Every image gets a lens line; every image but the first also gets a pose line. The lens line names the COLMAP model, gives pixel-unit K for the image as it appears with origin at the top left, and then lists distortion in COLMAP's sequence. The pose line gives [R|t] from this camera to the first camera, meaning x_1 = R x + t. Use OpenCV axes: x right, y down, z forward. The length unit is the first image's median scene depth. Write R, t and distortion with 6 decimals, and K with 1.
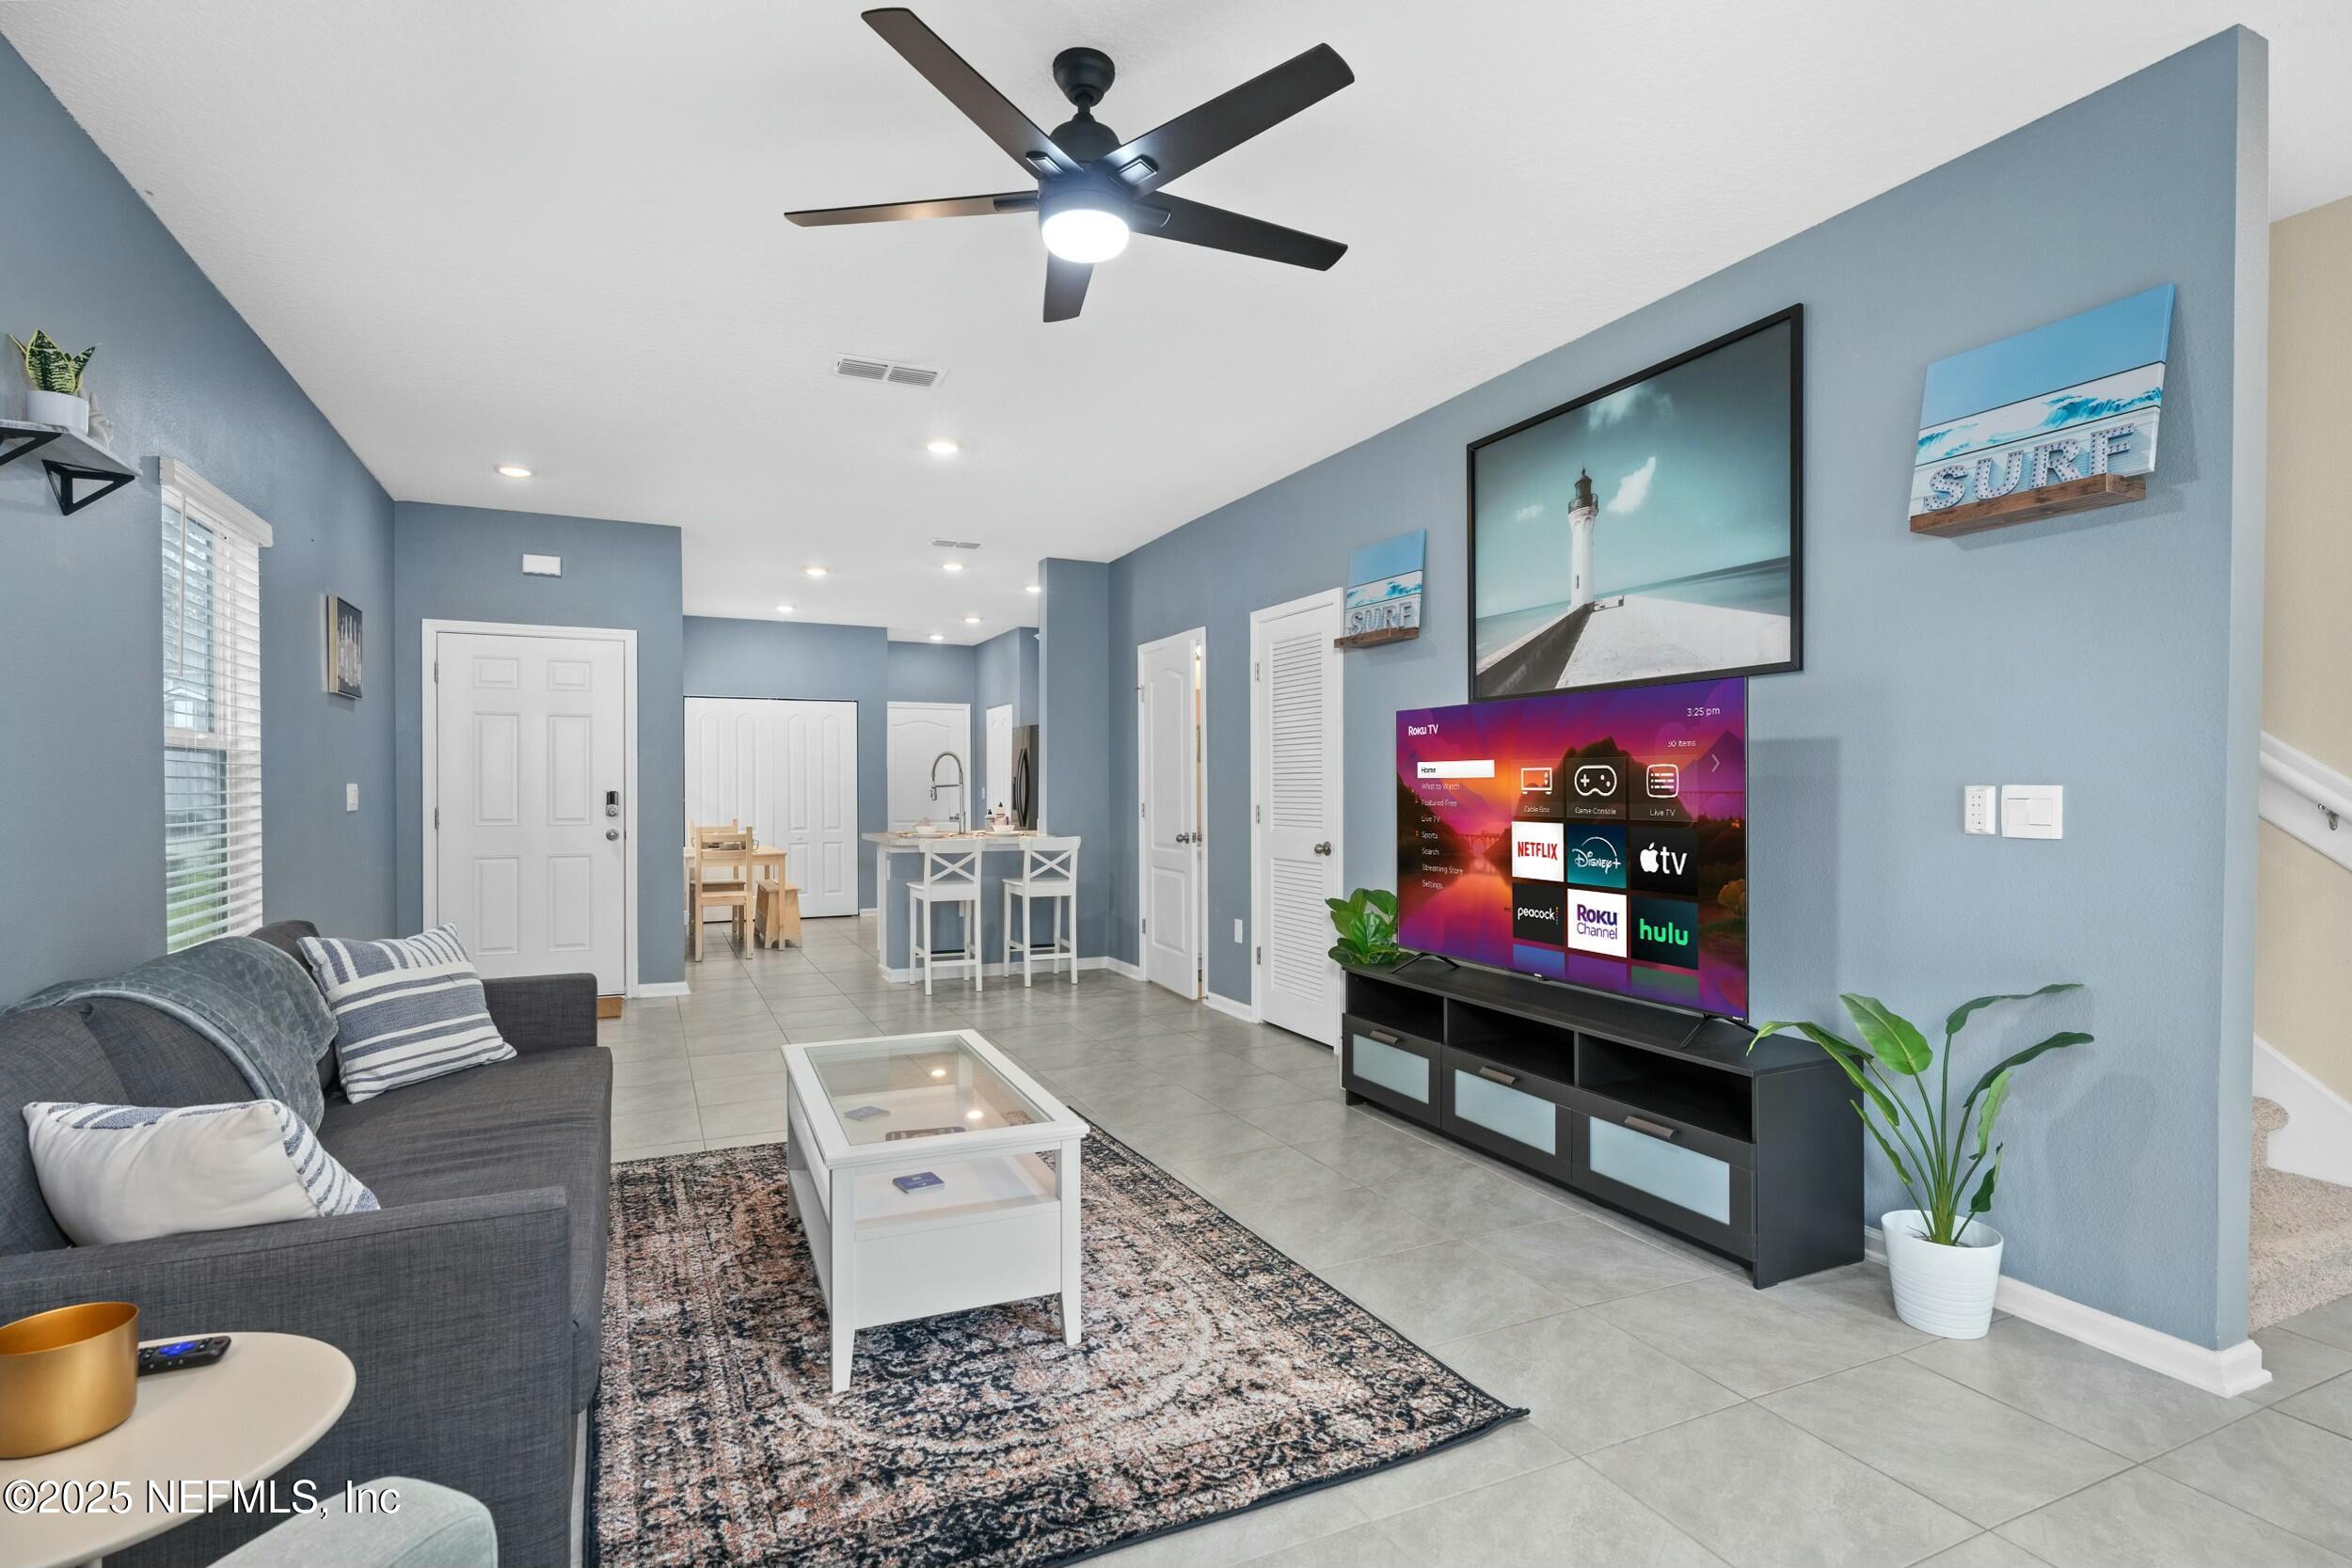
lens RADIAL K [[1160.3, 0, 1181.6], [0, 1160.3, 790.7], [0, 0, 1]] dist [0.001009, 0.000427]
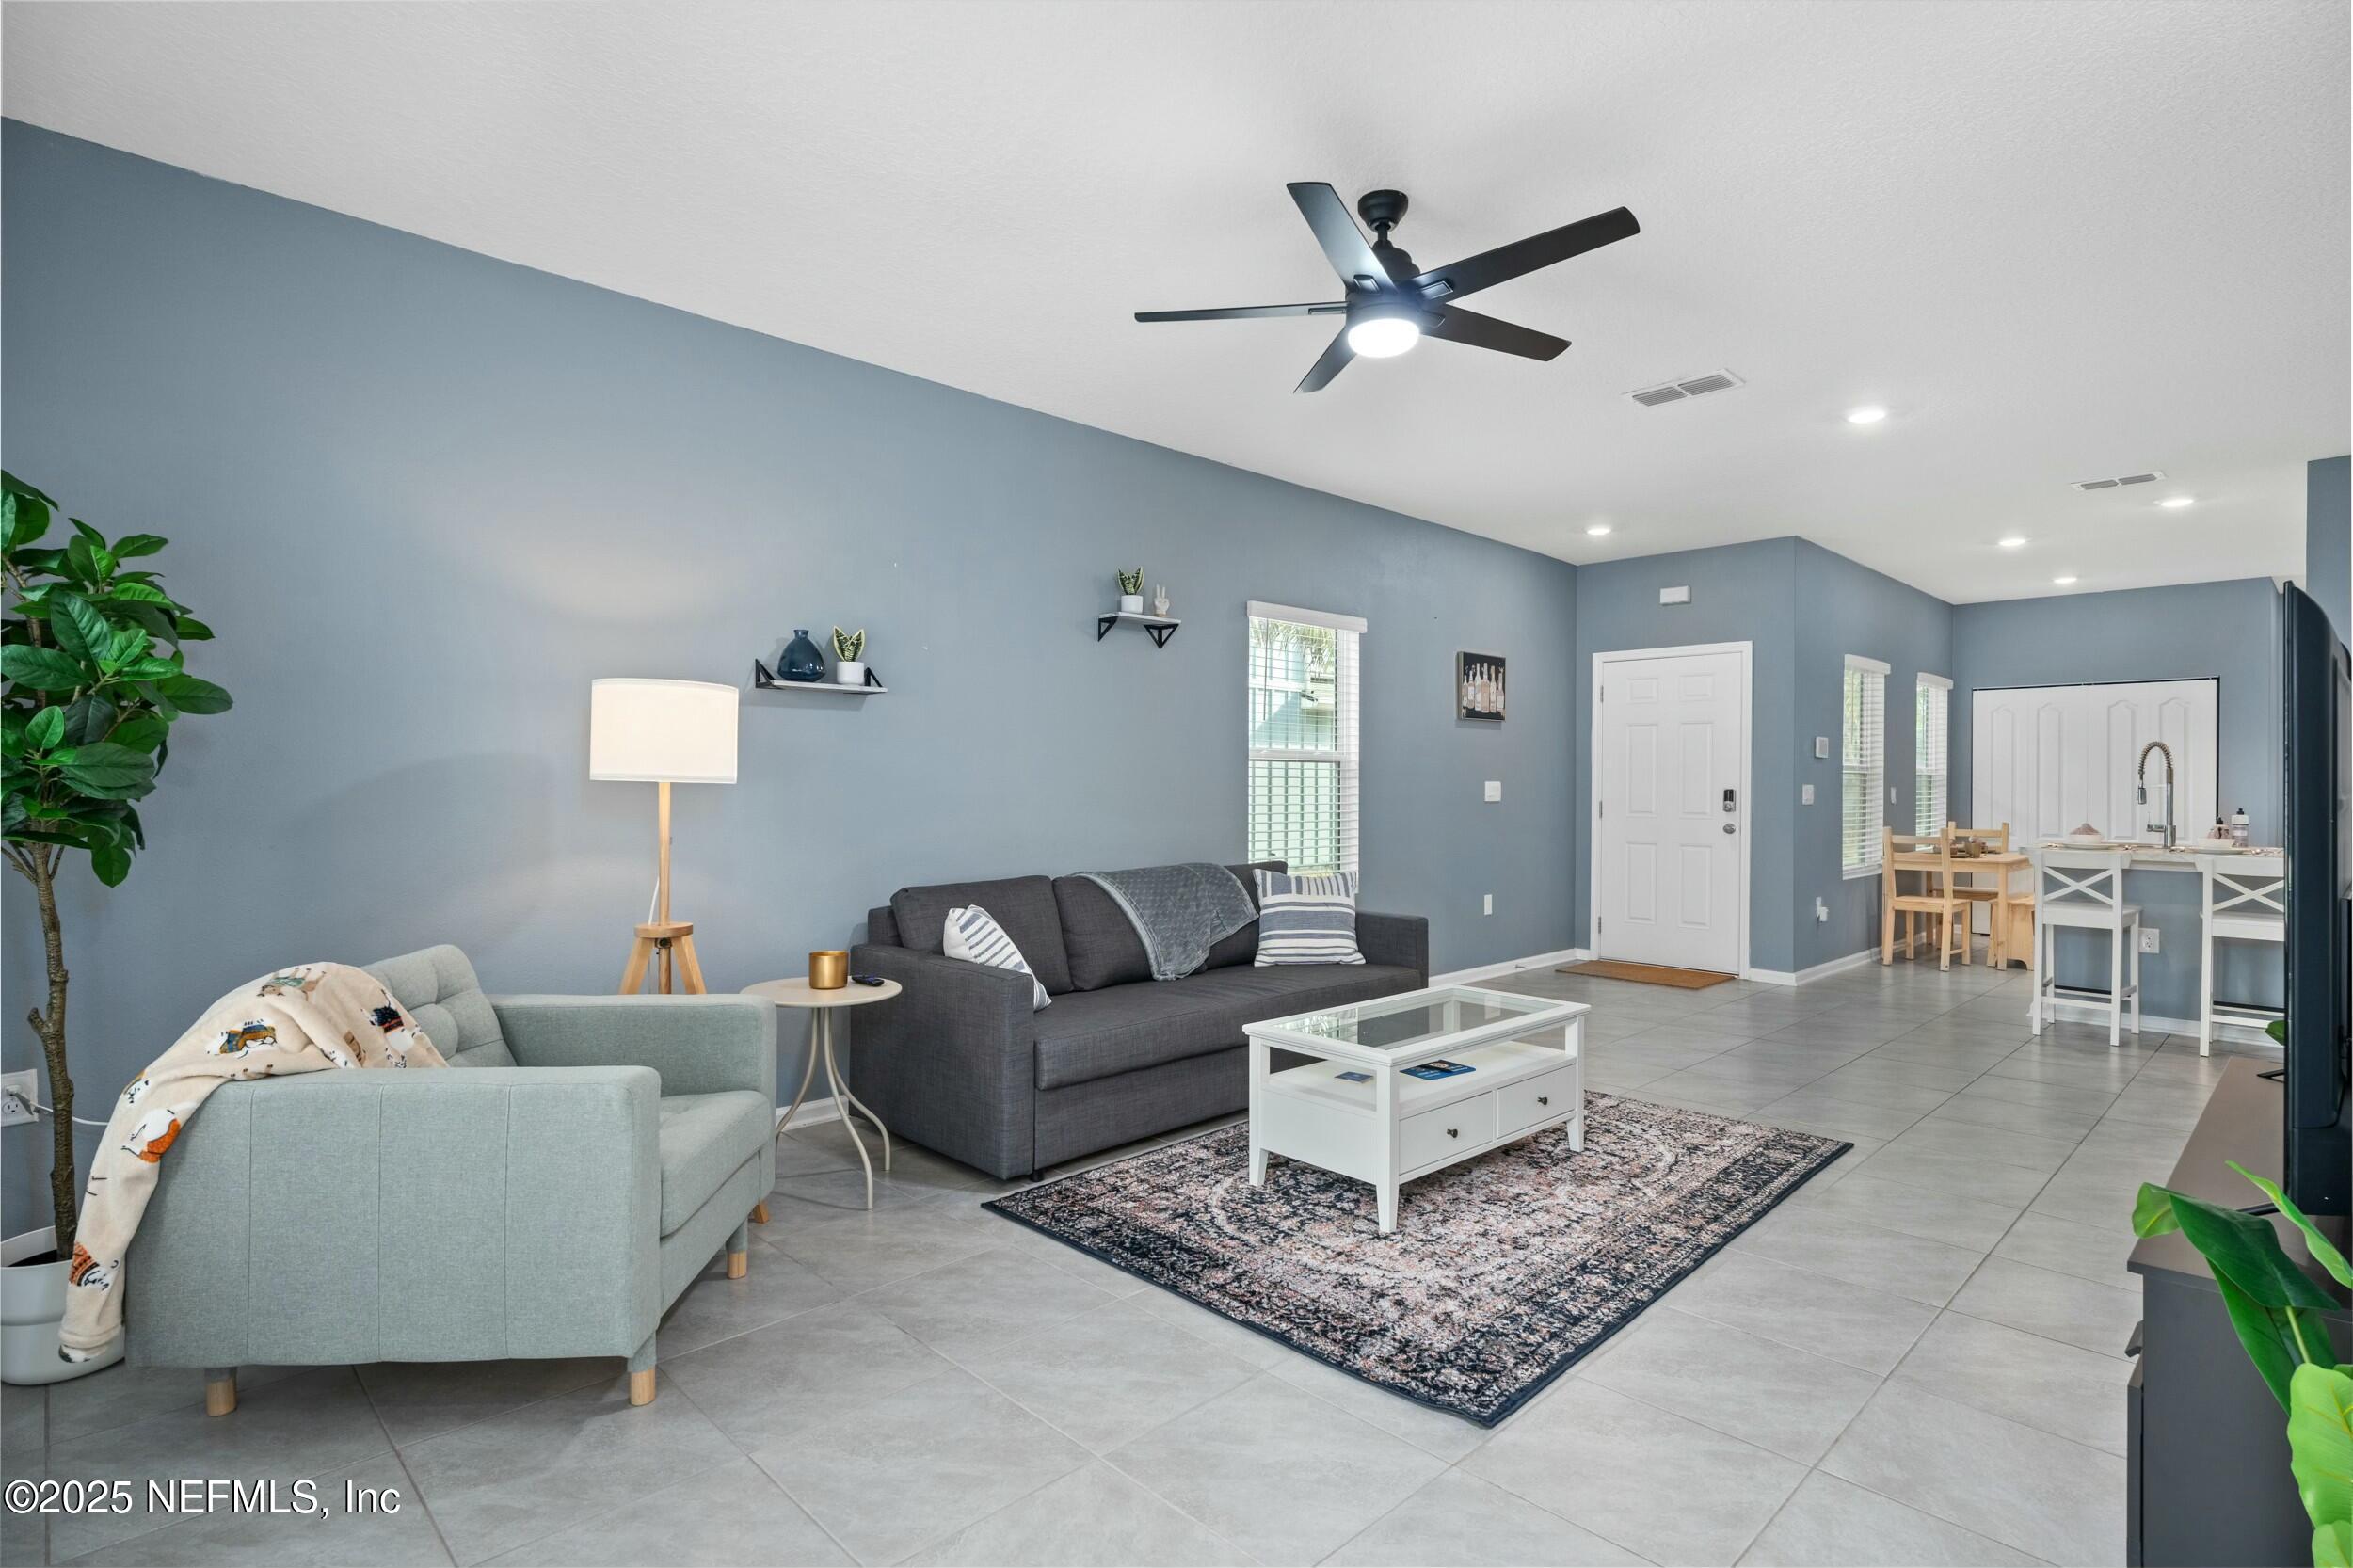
lens RADIAL K [[1150.4, 0, 1178.2], [0, 1150.4, 790.8], [0, 0, 1]] dist [-0.001309, 0.000104]
pose [[0.325847, 0.007147, -0.945396, 0.731701], [-0.007282, 0.999961, 0.005049, 0.001155], [0.945395, 0.005239, 0.325886, 0.286482]]
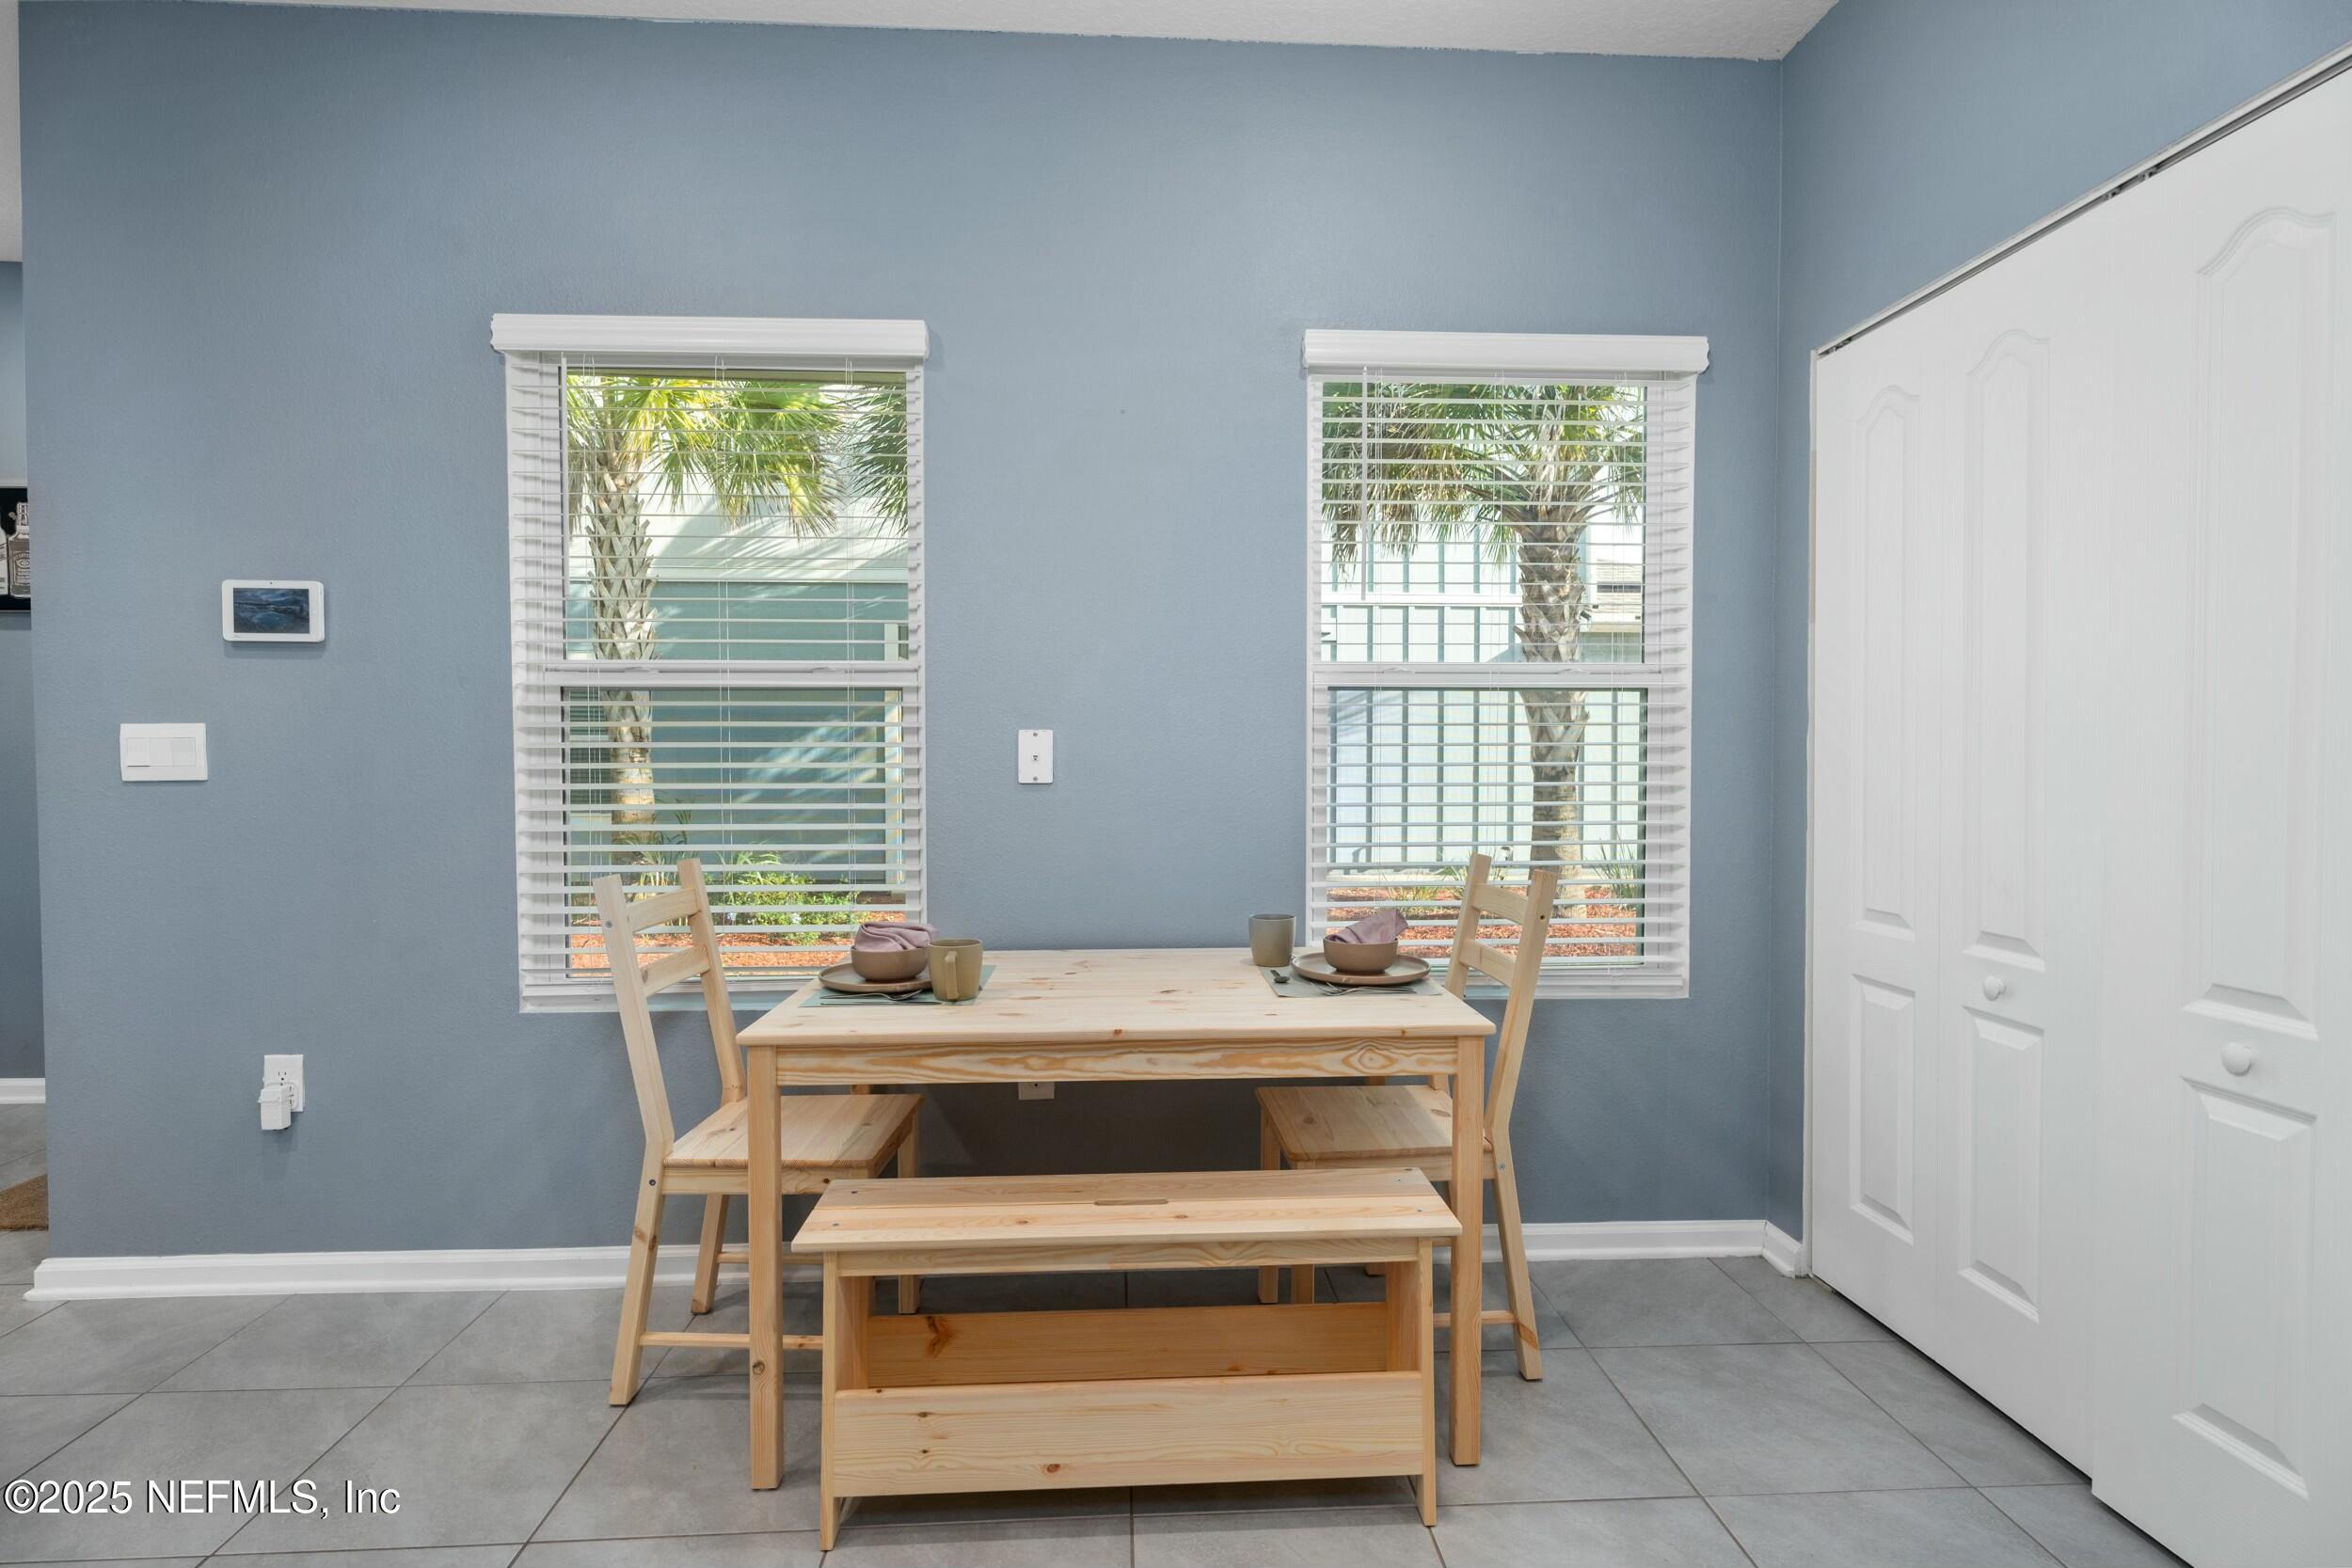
lens RADIAL K [[1134.1, 0, 1176.0], [0, 1134.1, 784.0], [0, 0, 1]] dist [0.012472, 0.000091]
pose [[-0.371920, 0.025461, -0.927916, -0.460054], [-0.002613, 0.999591, 0.028476, 0.009197], [0.928261, 0.013016, -0.371701, 2.929456]]
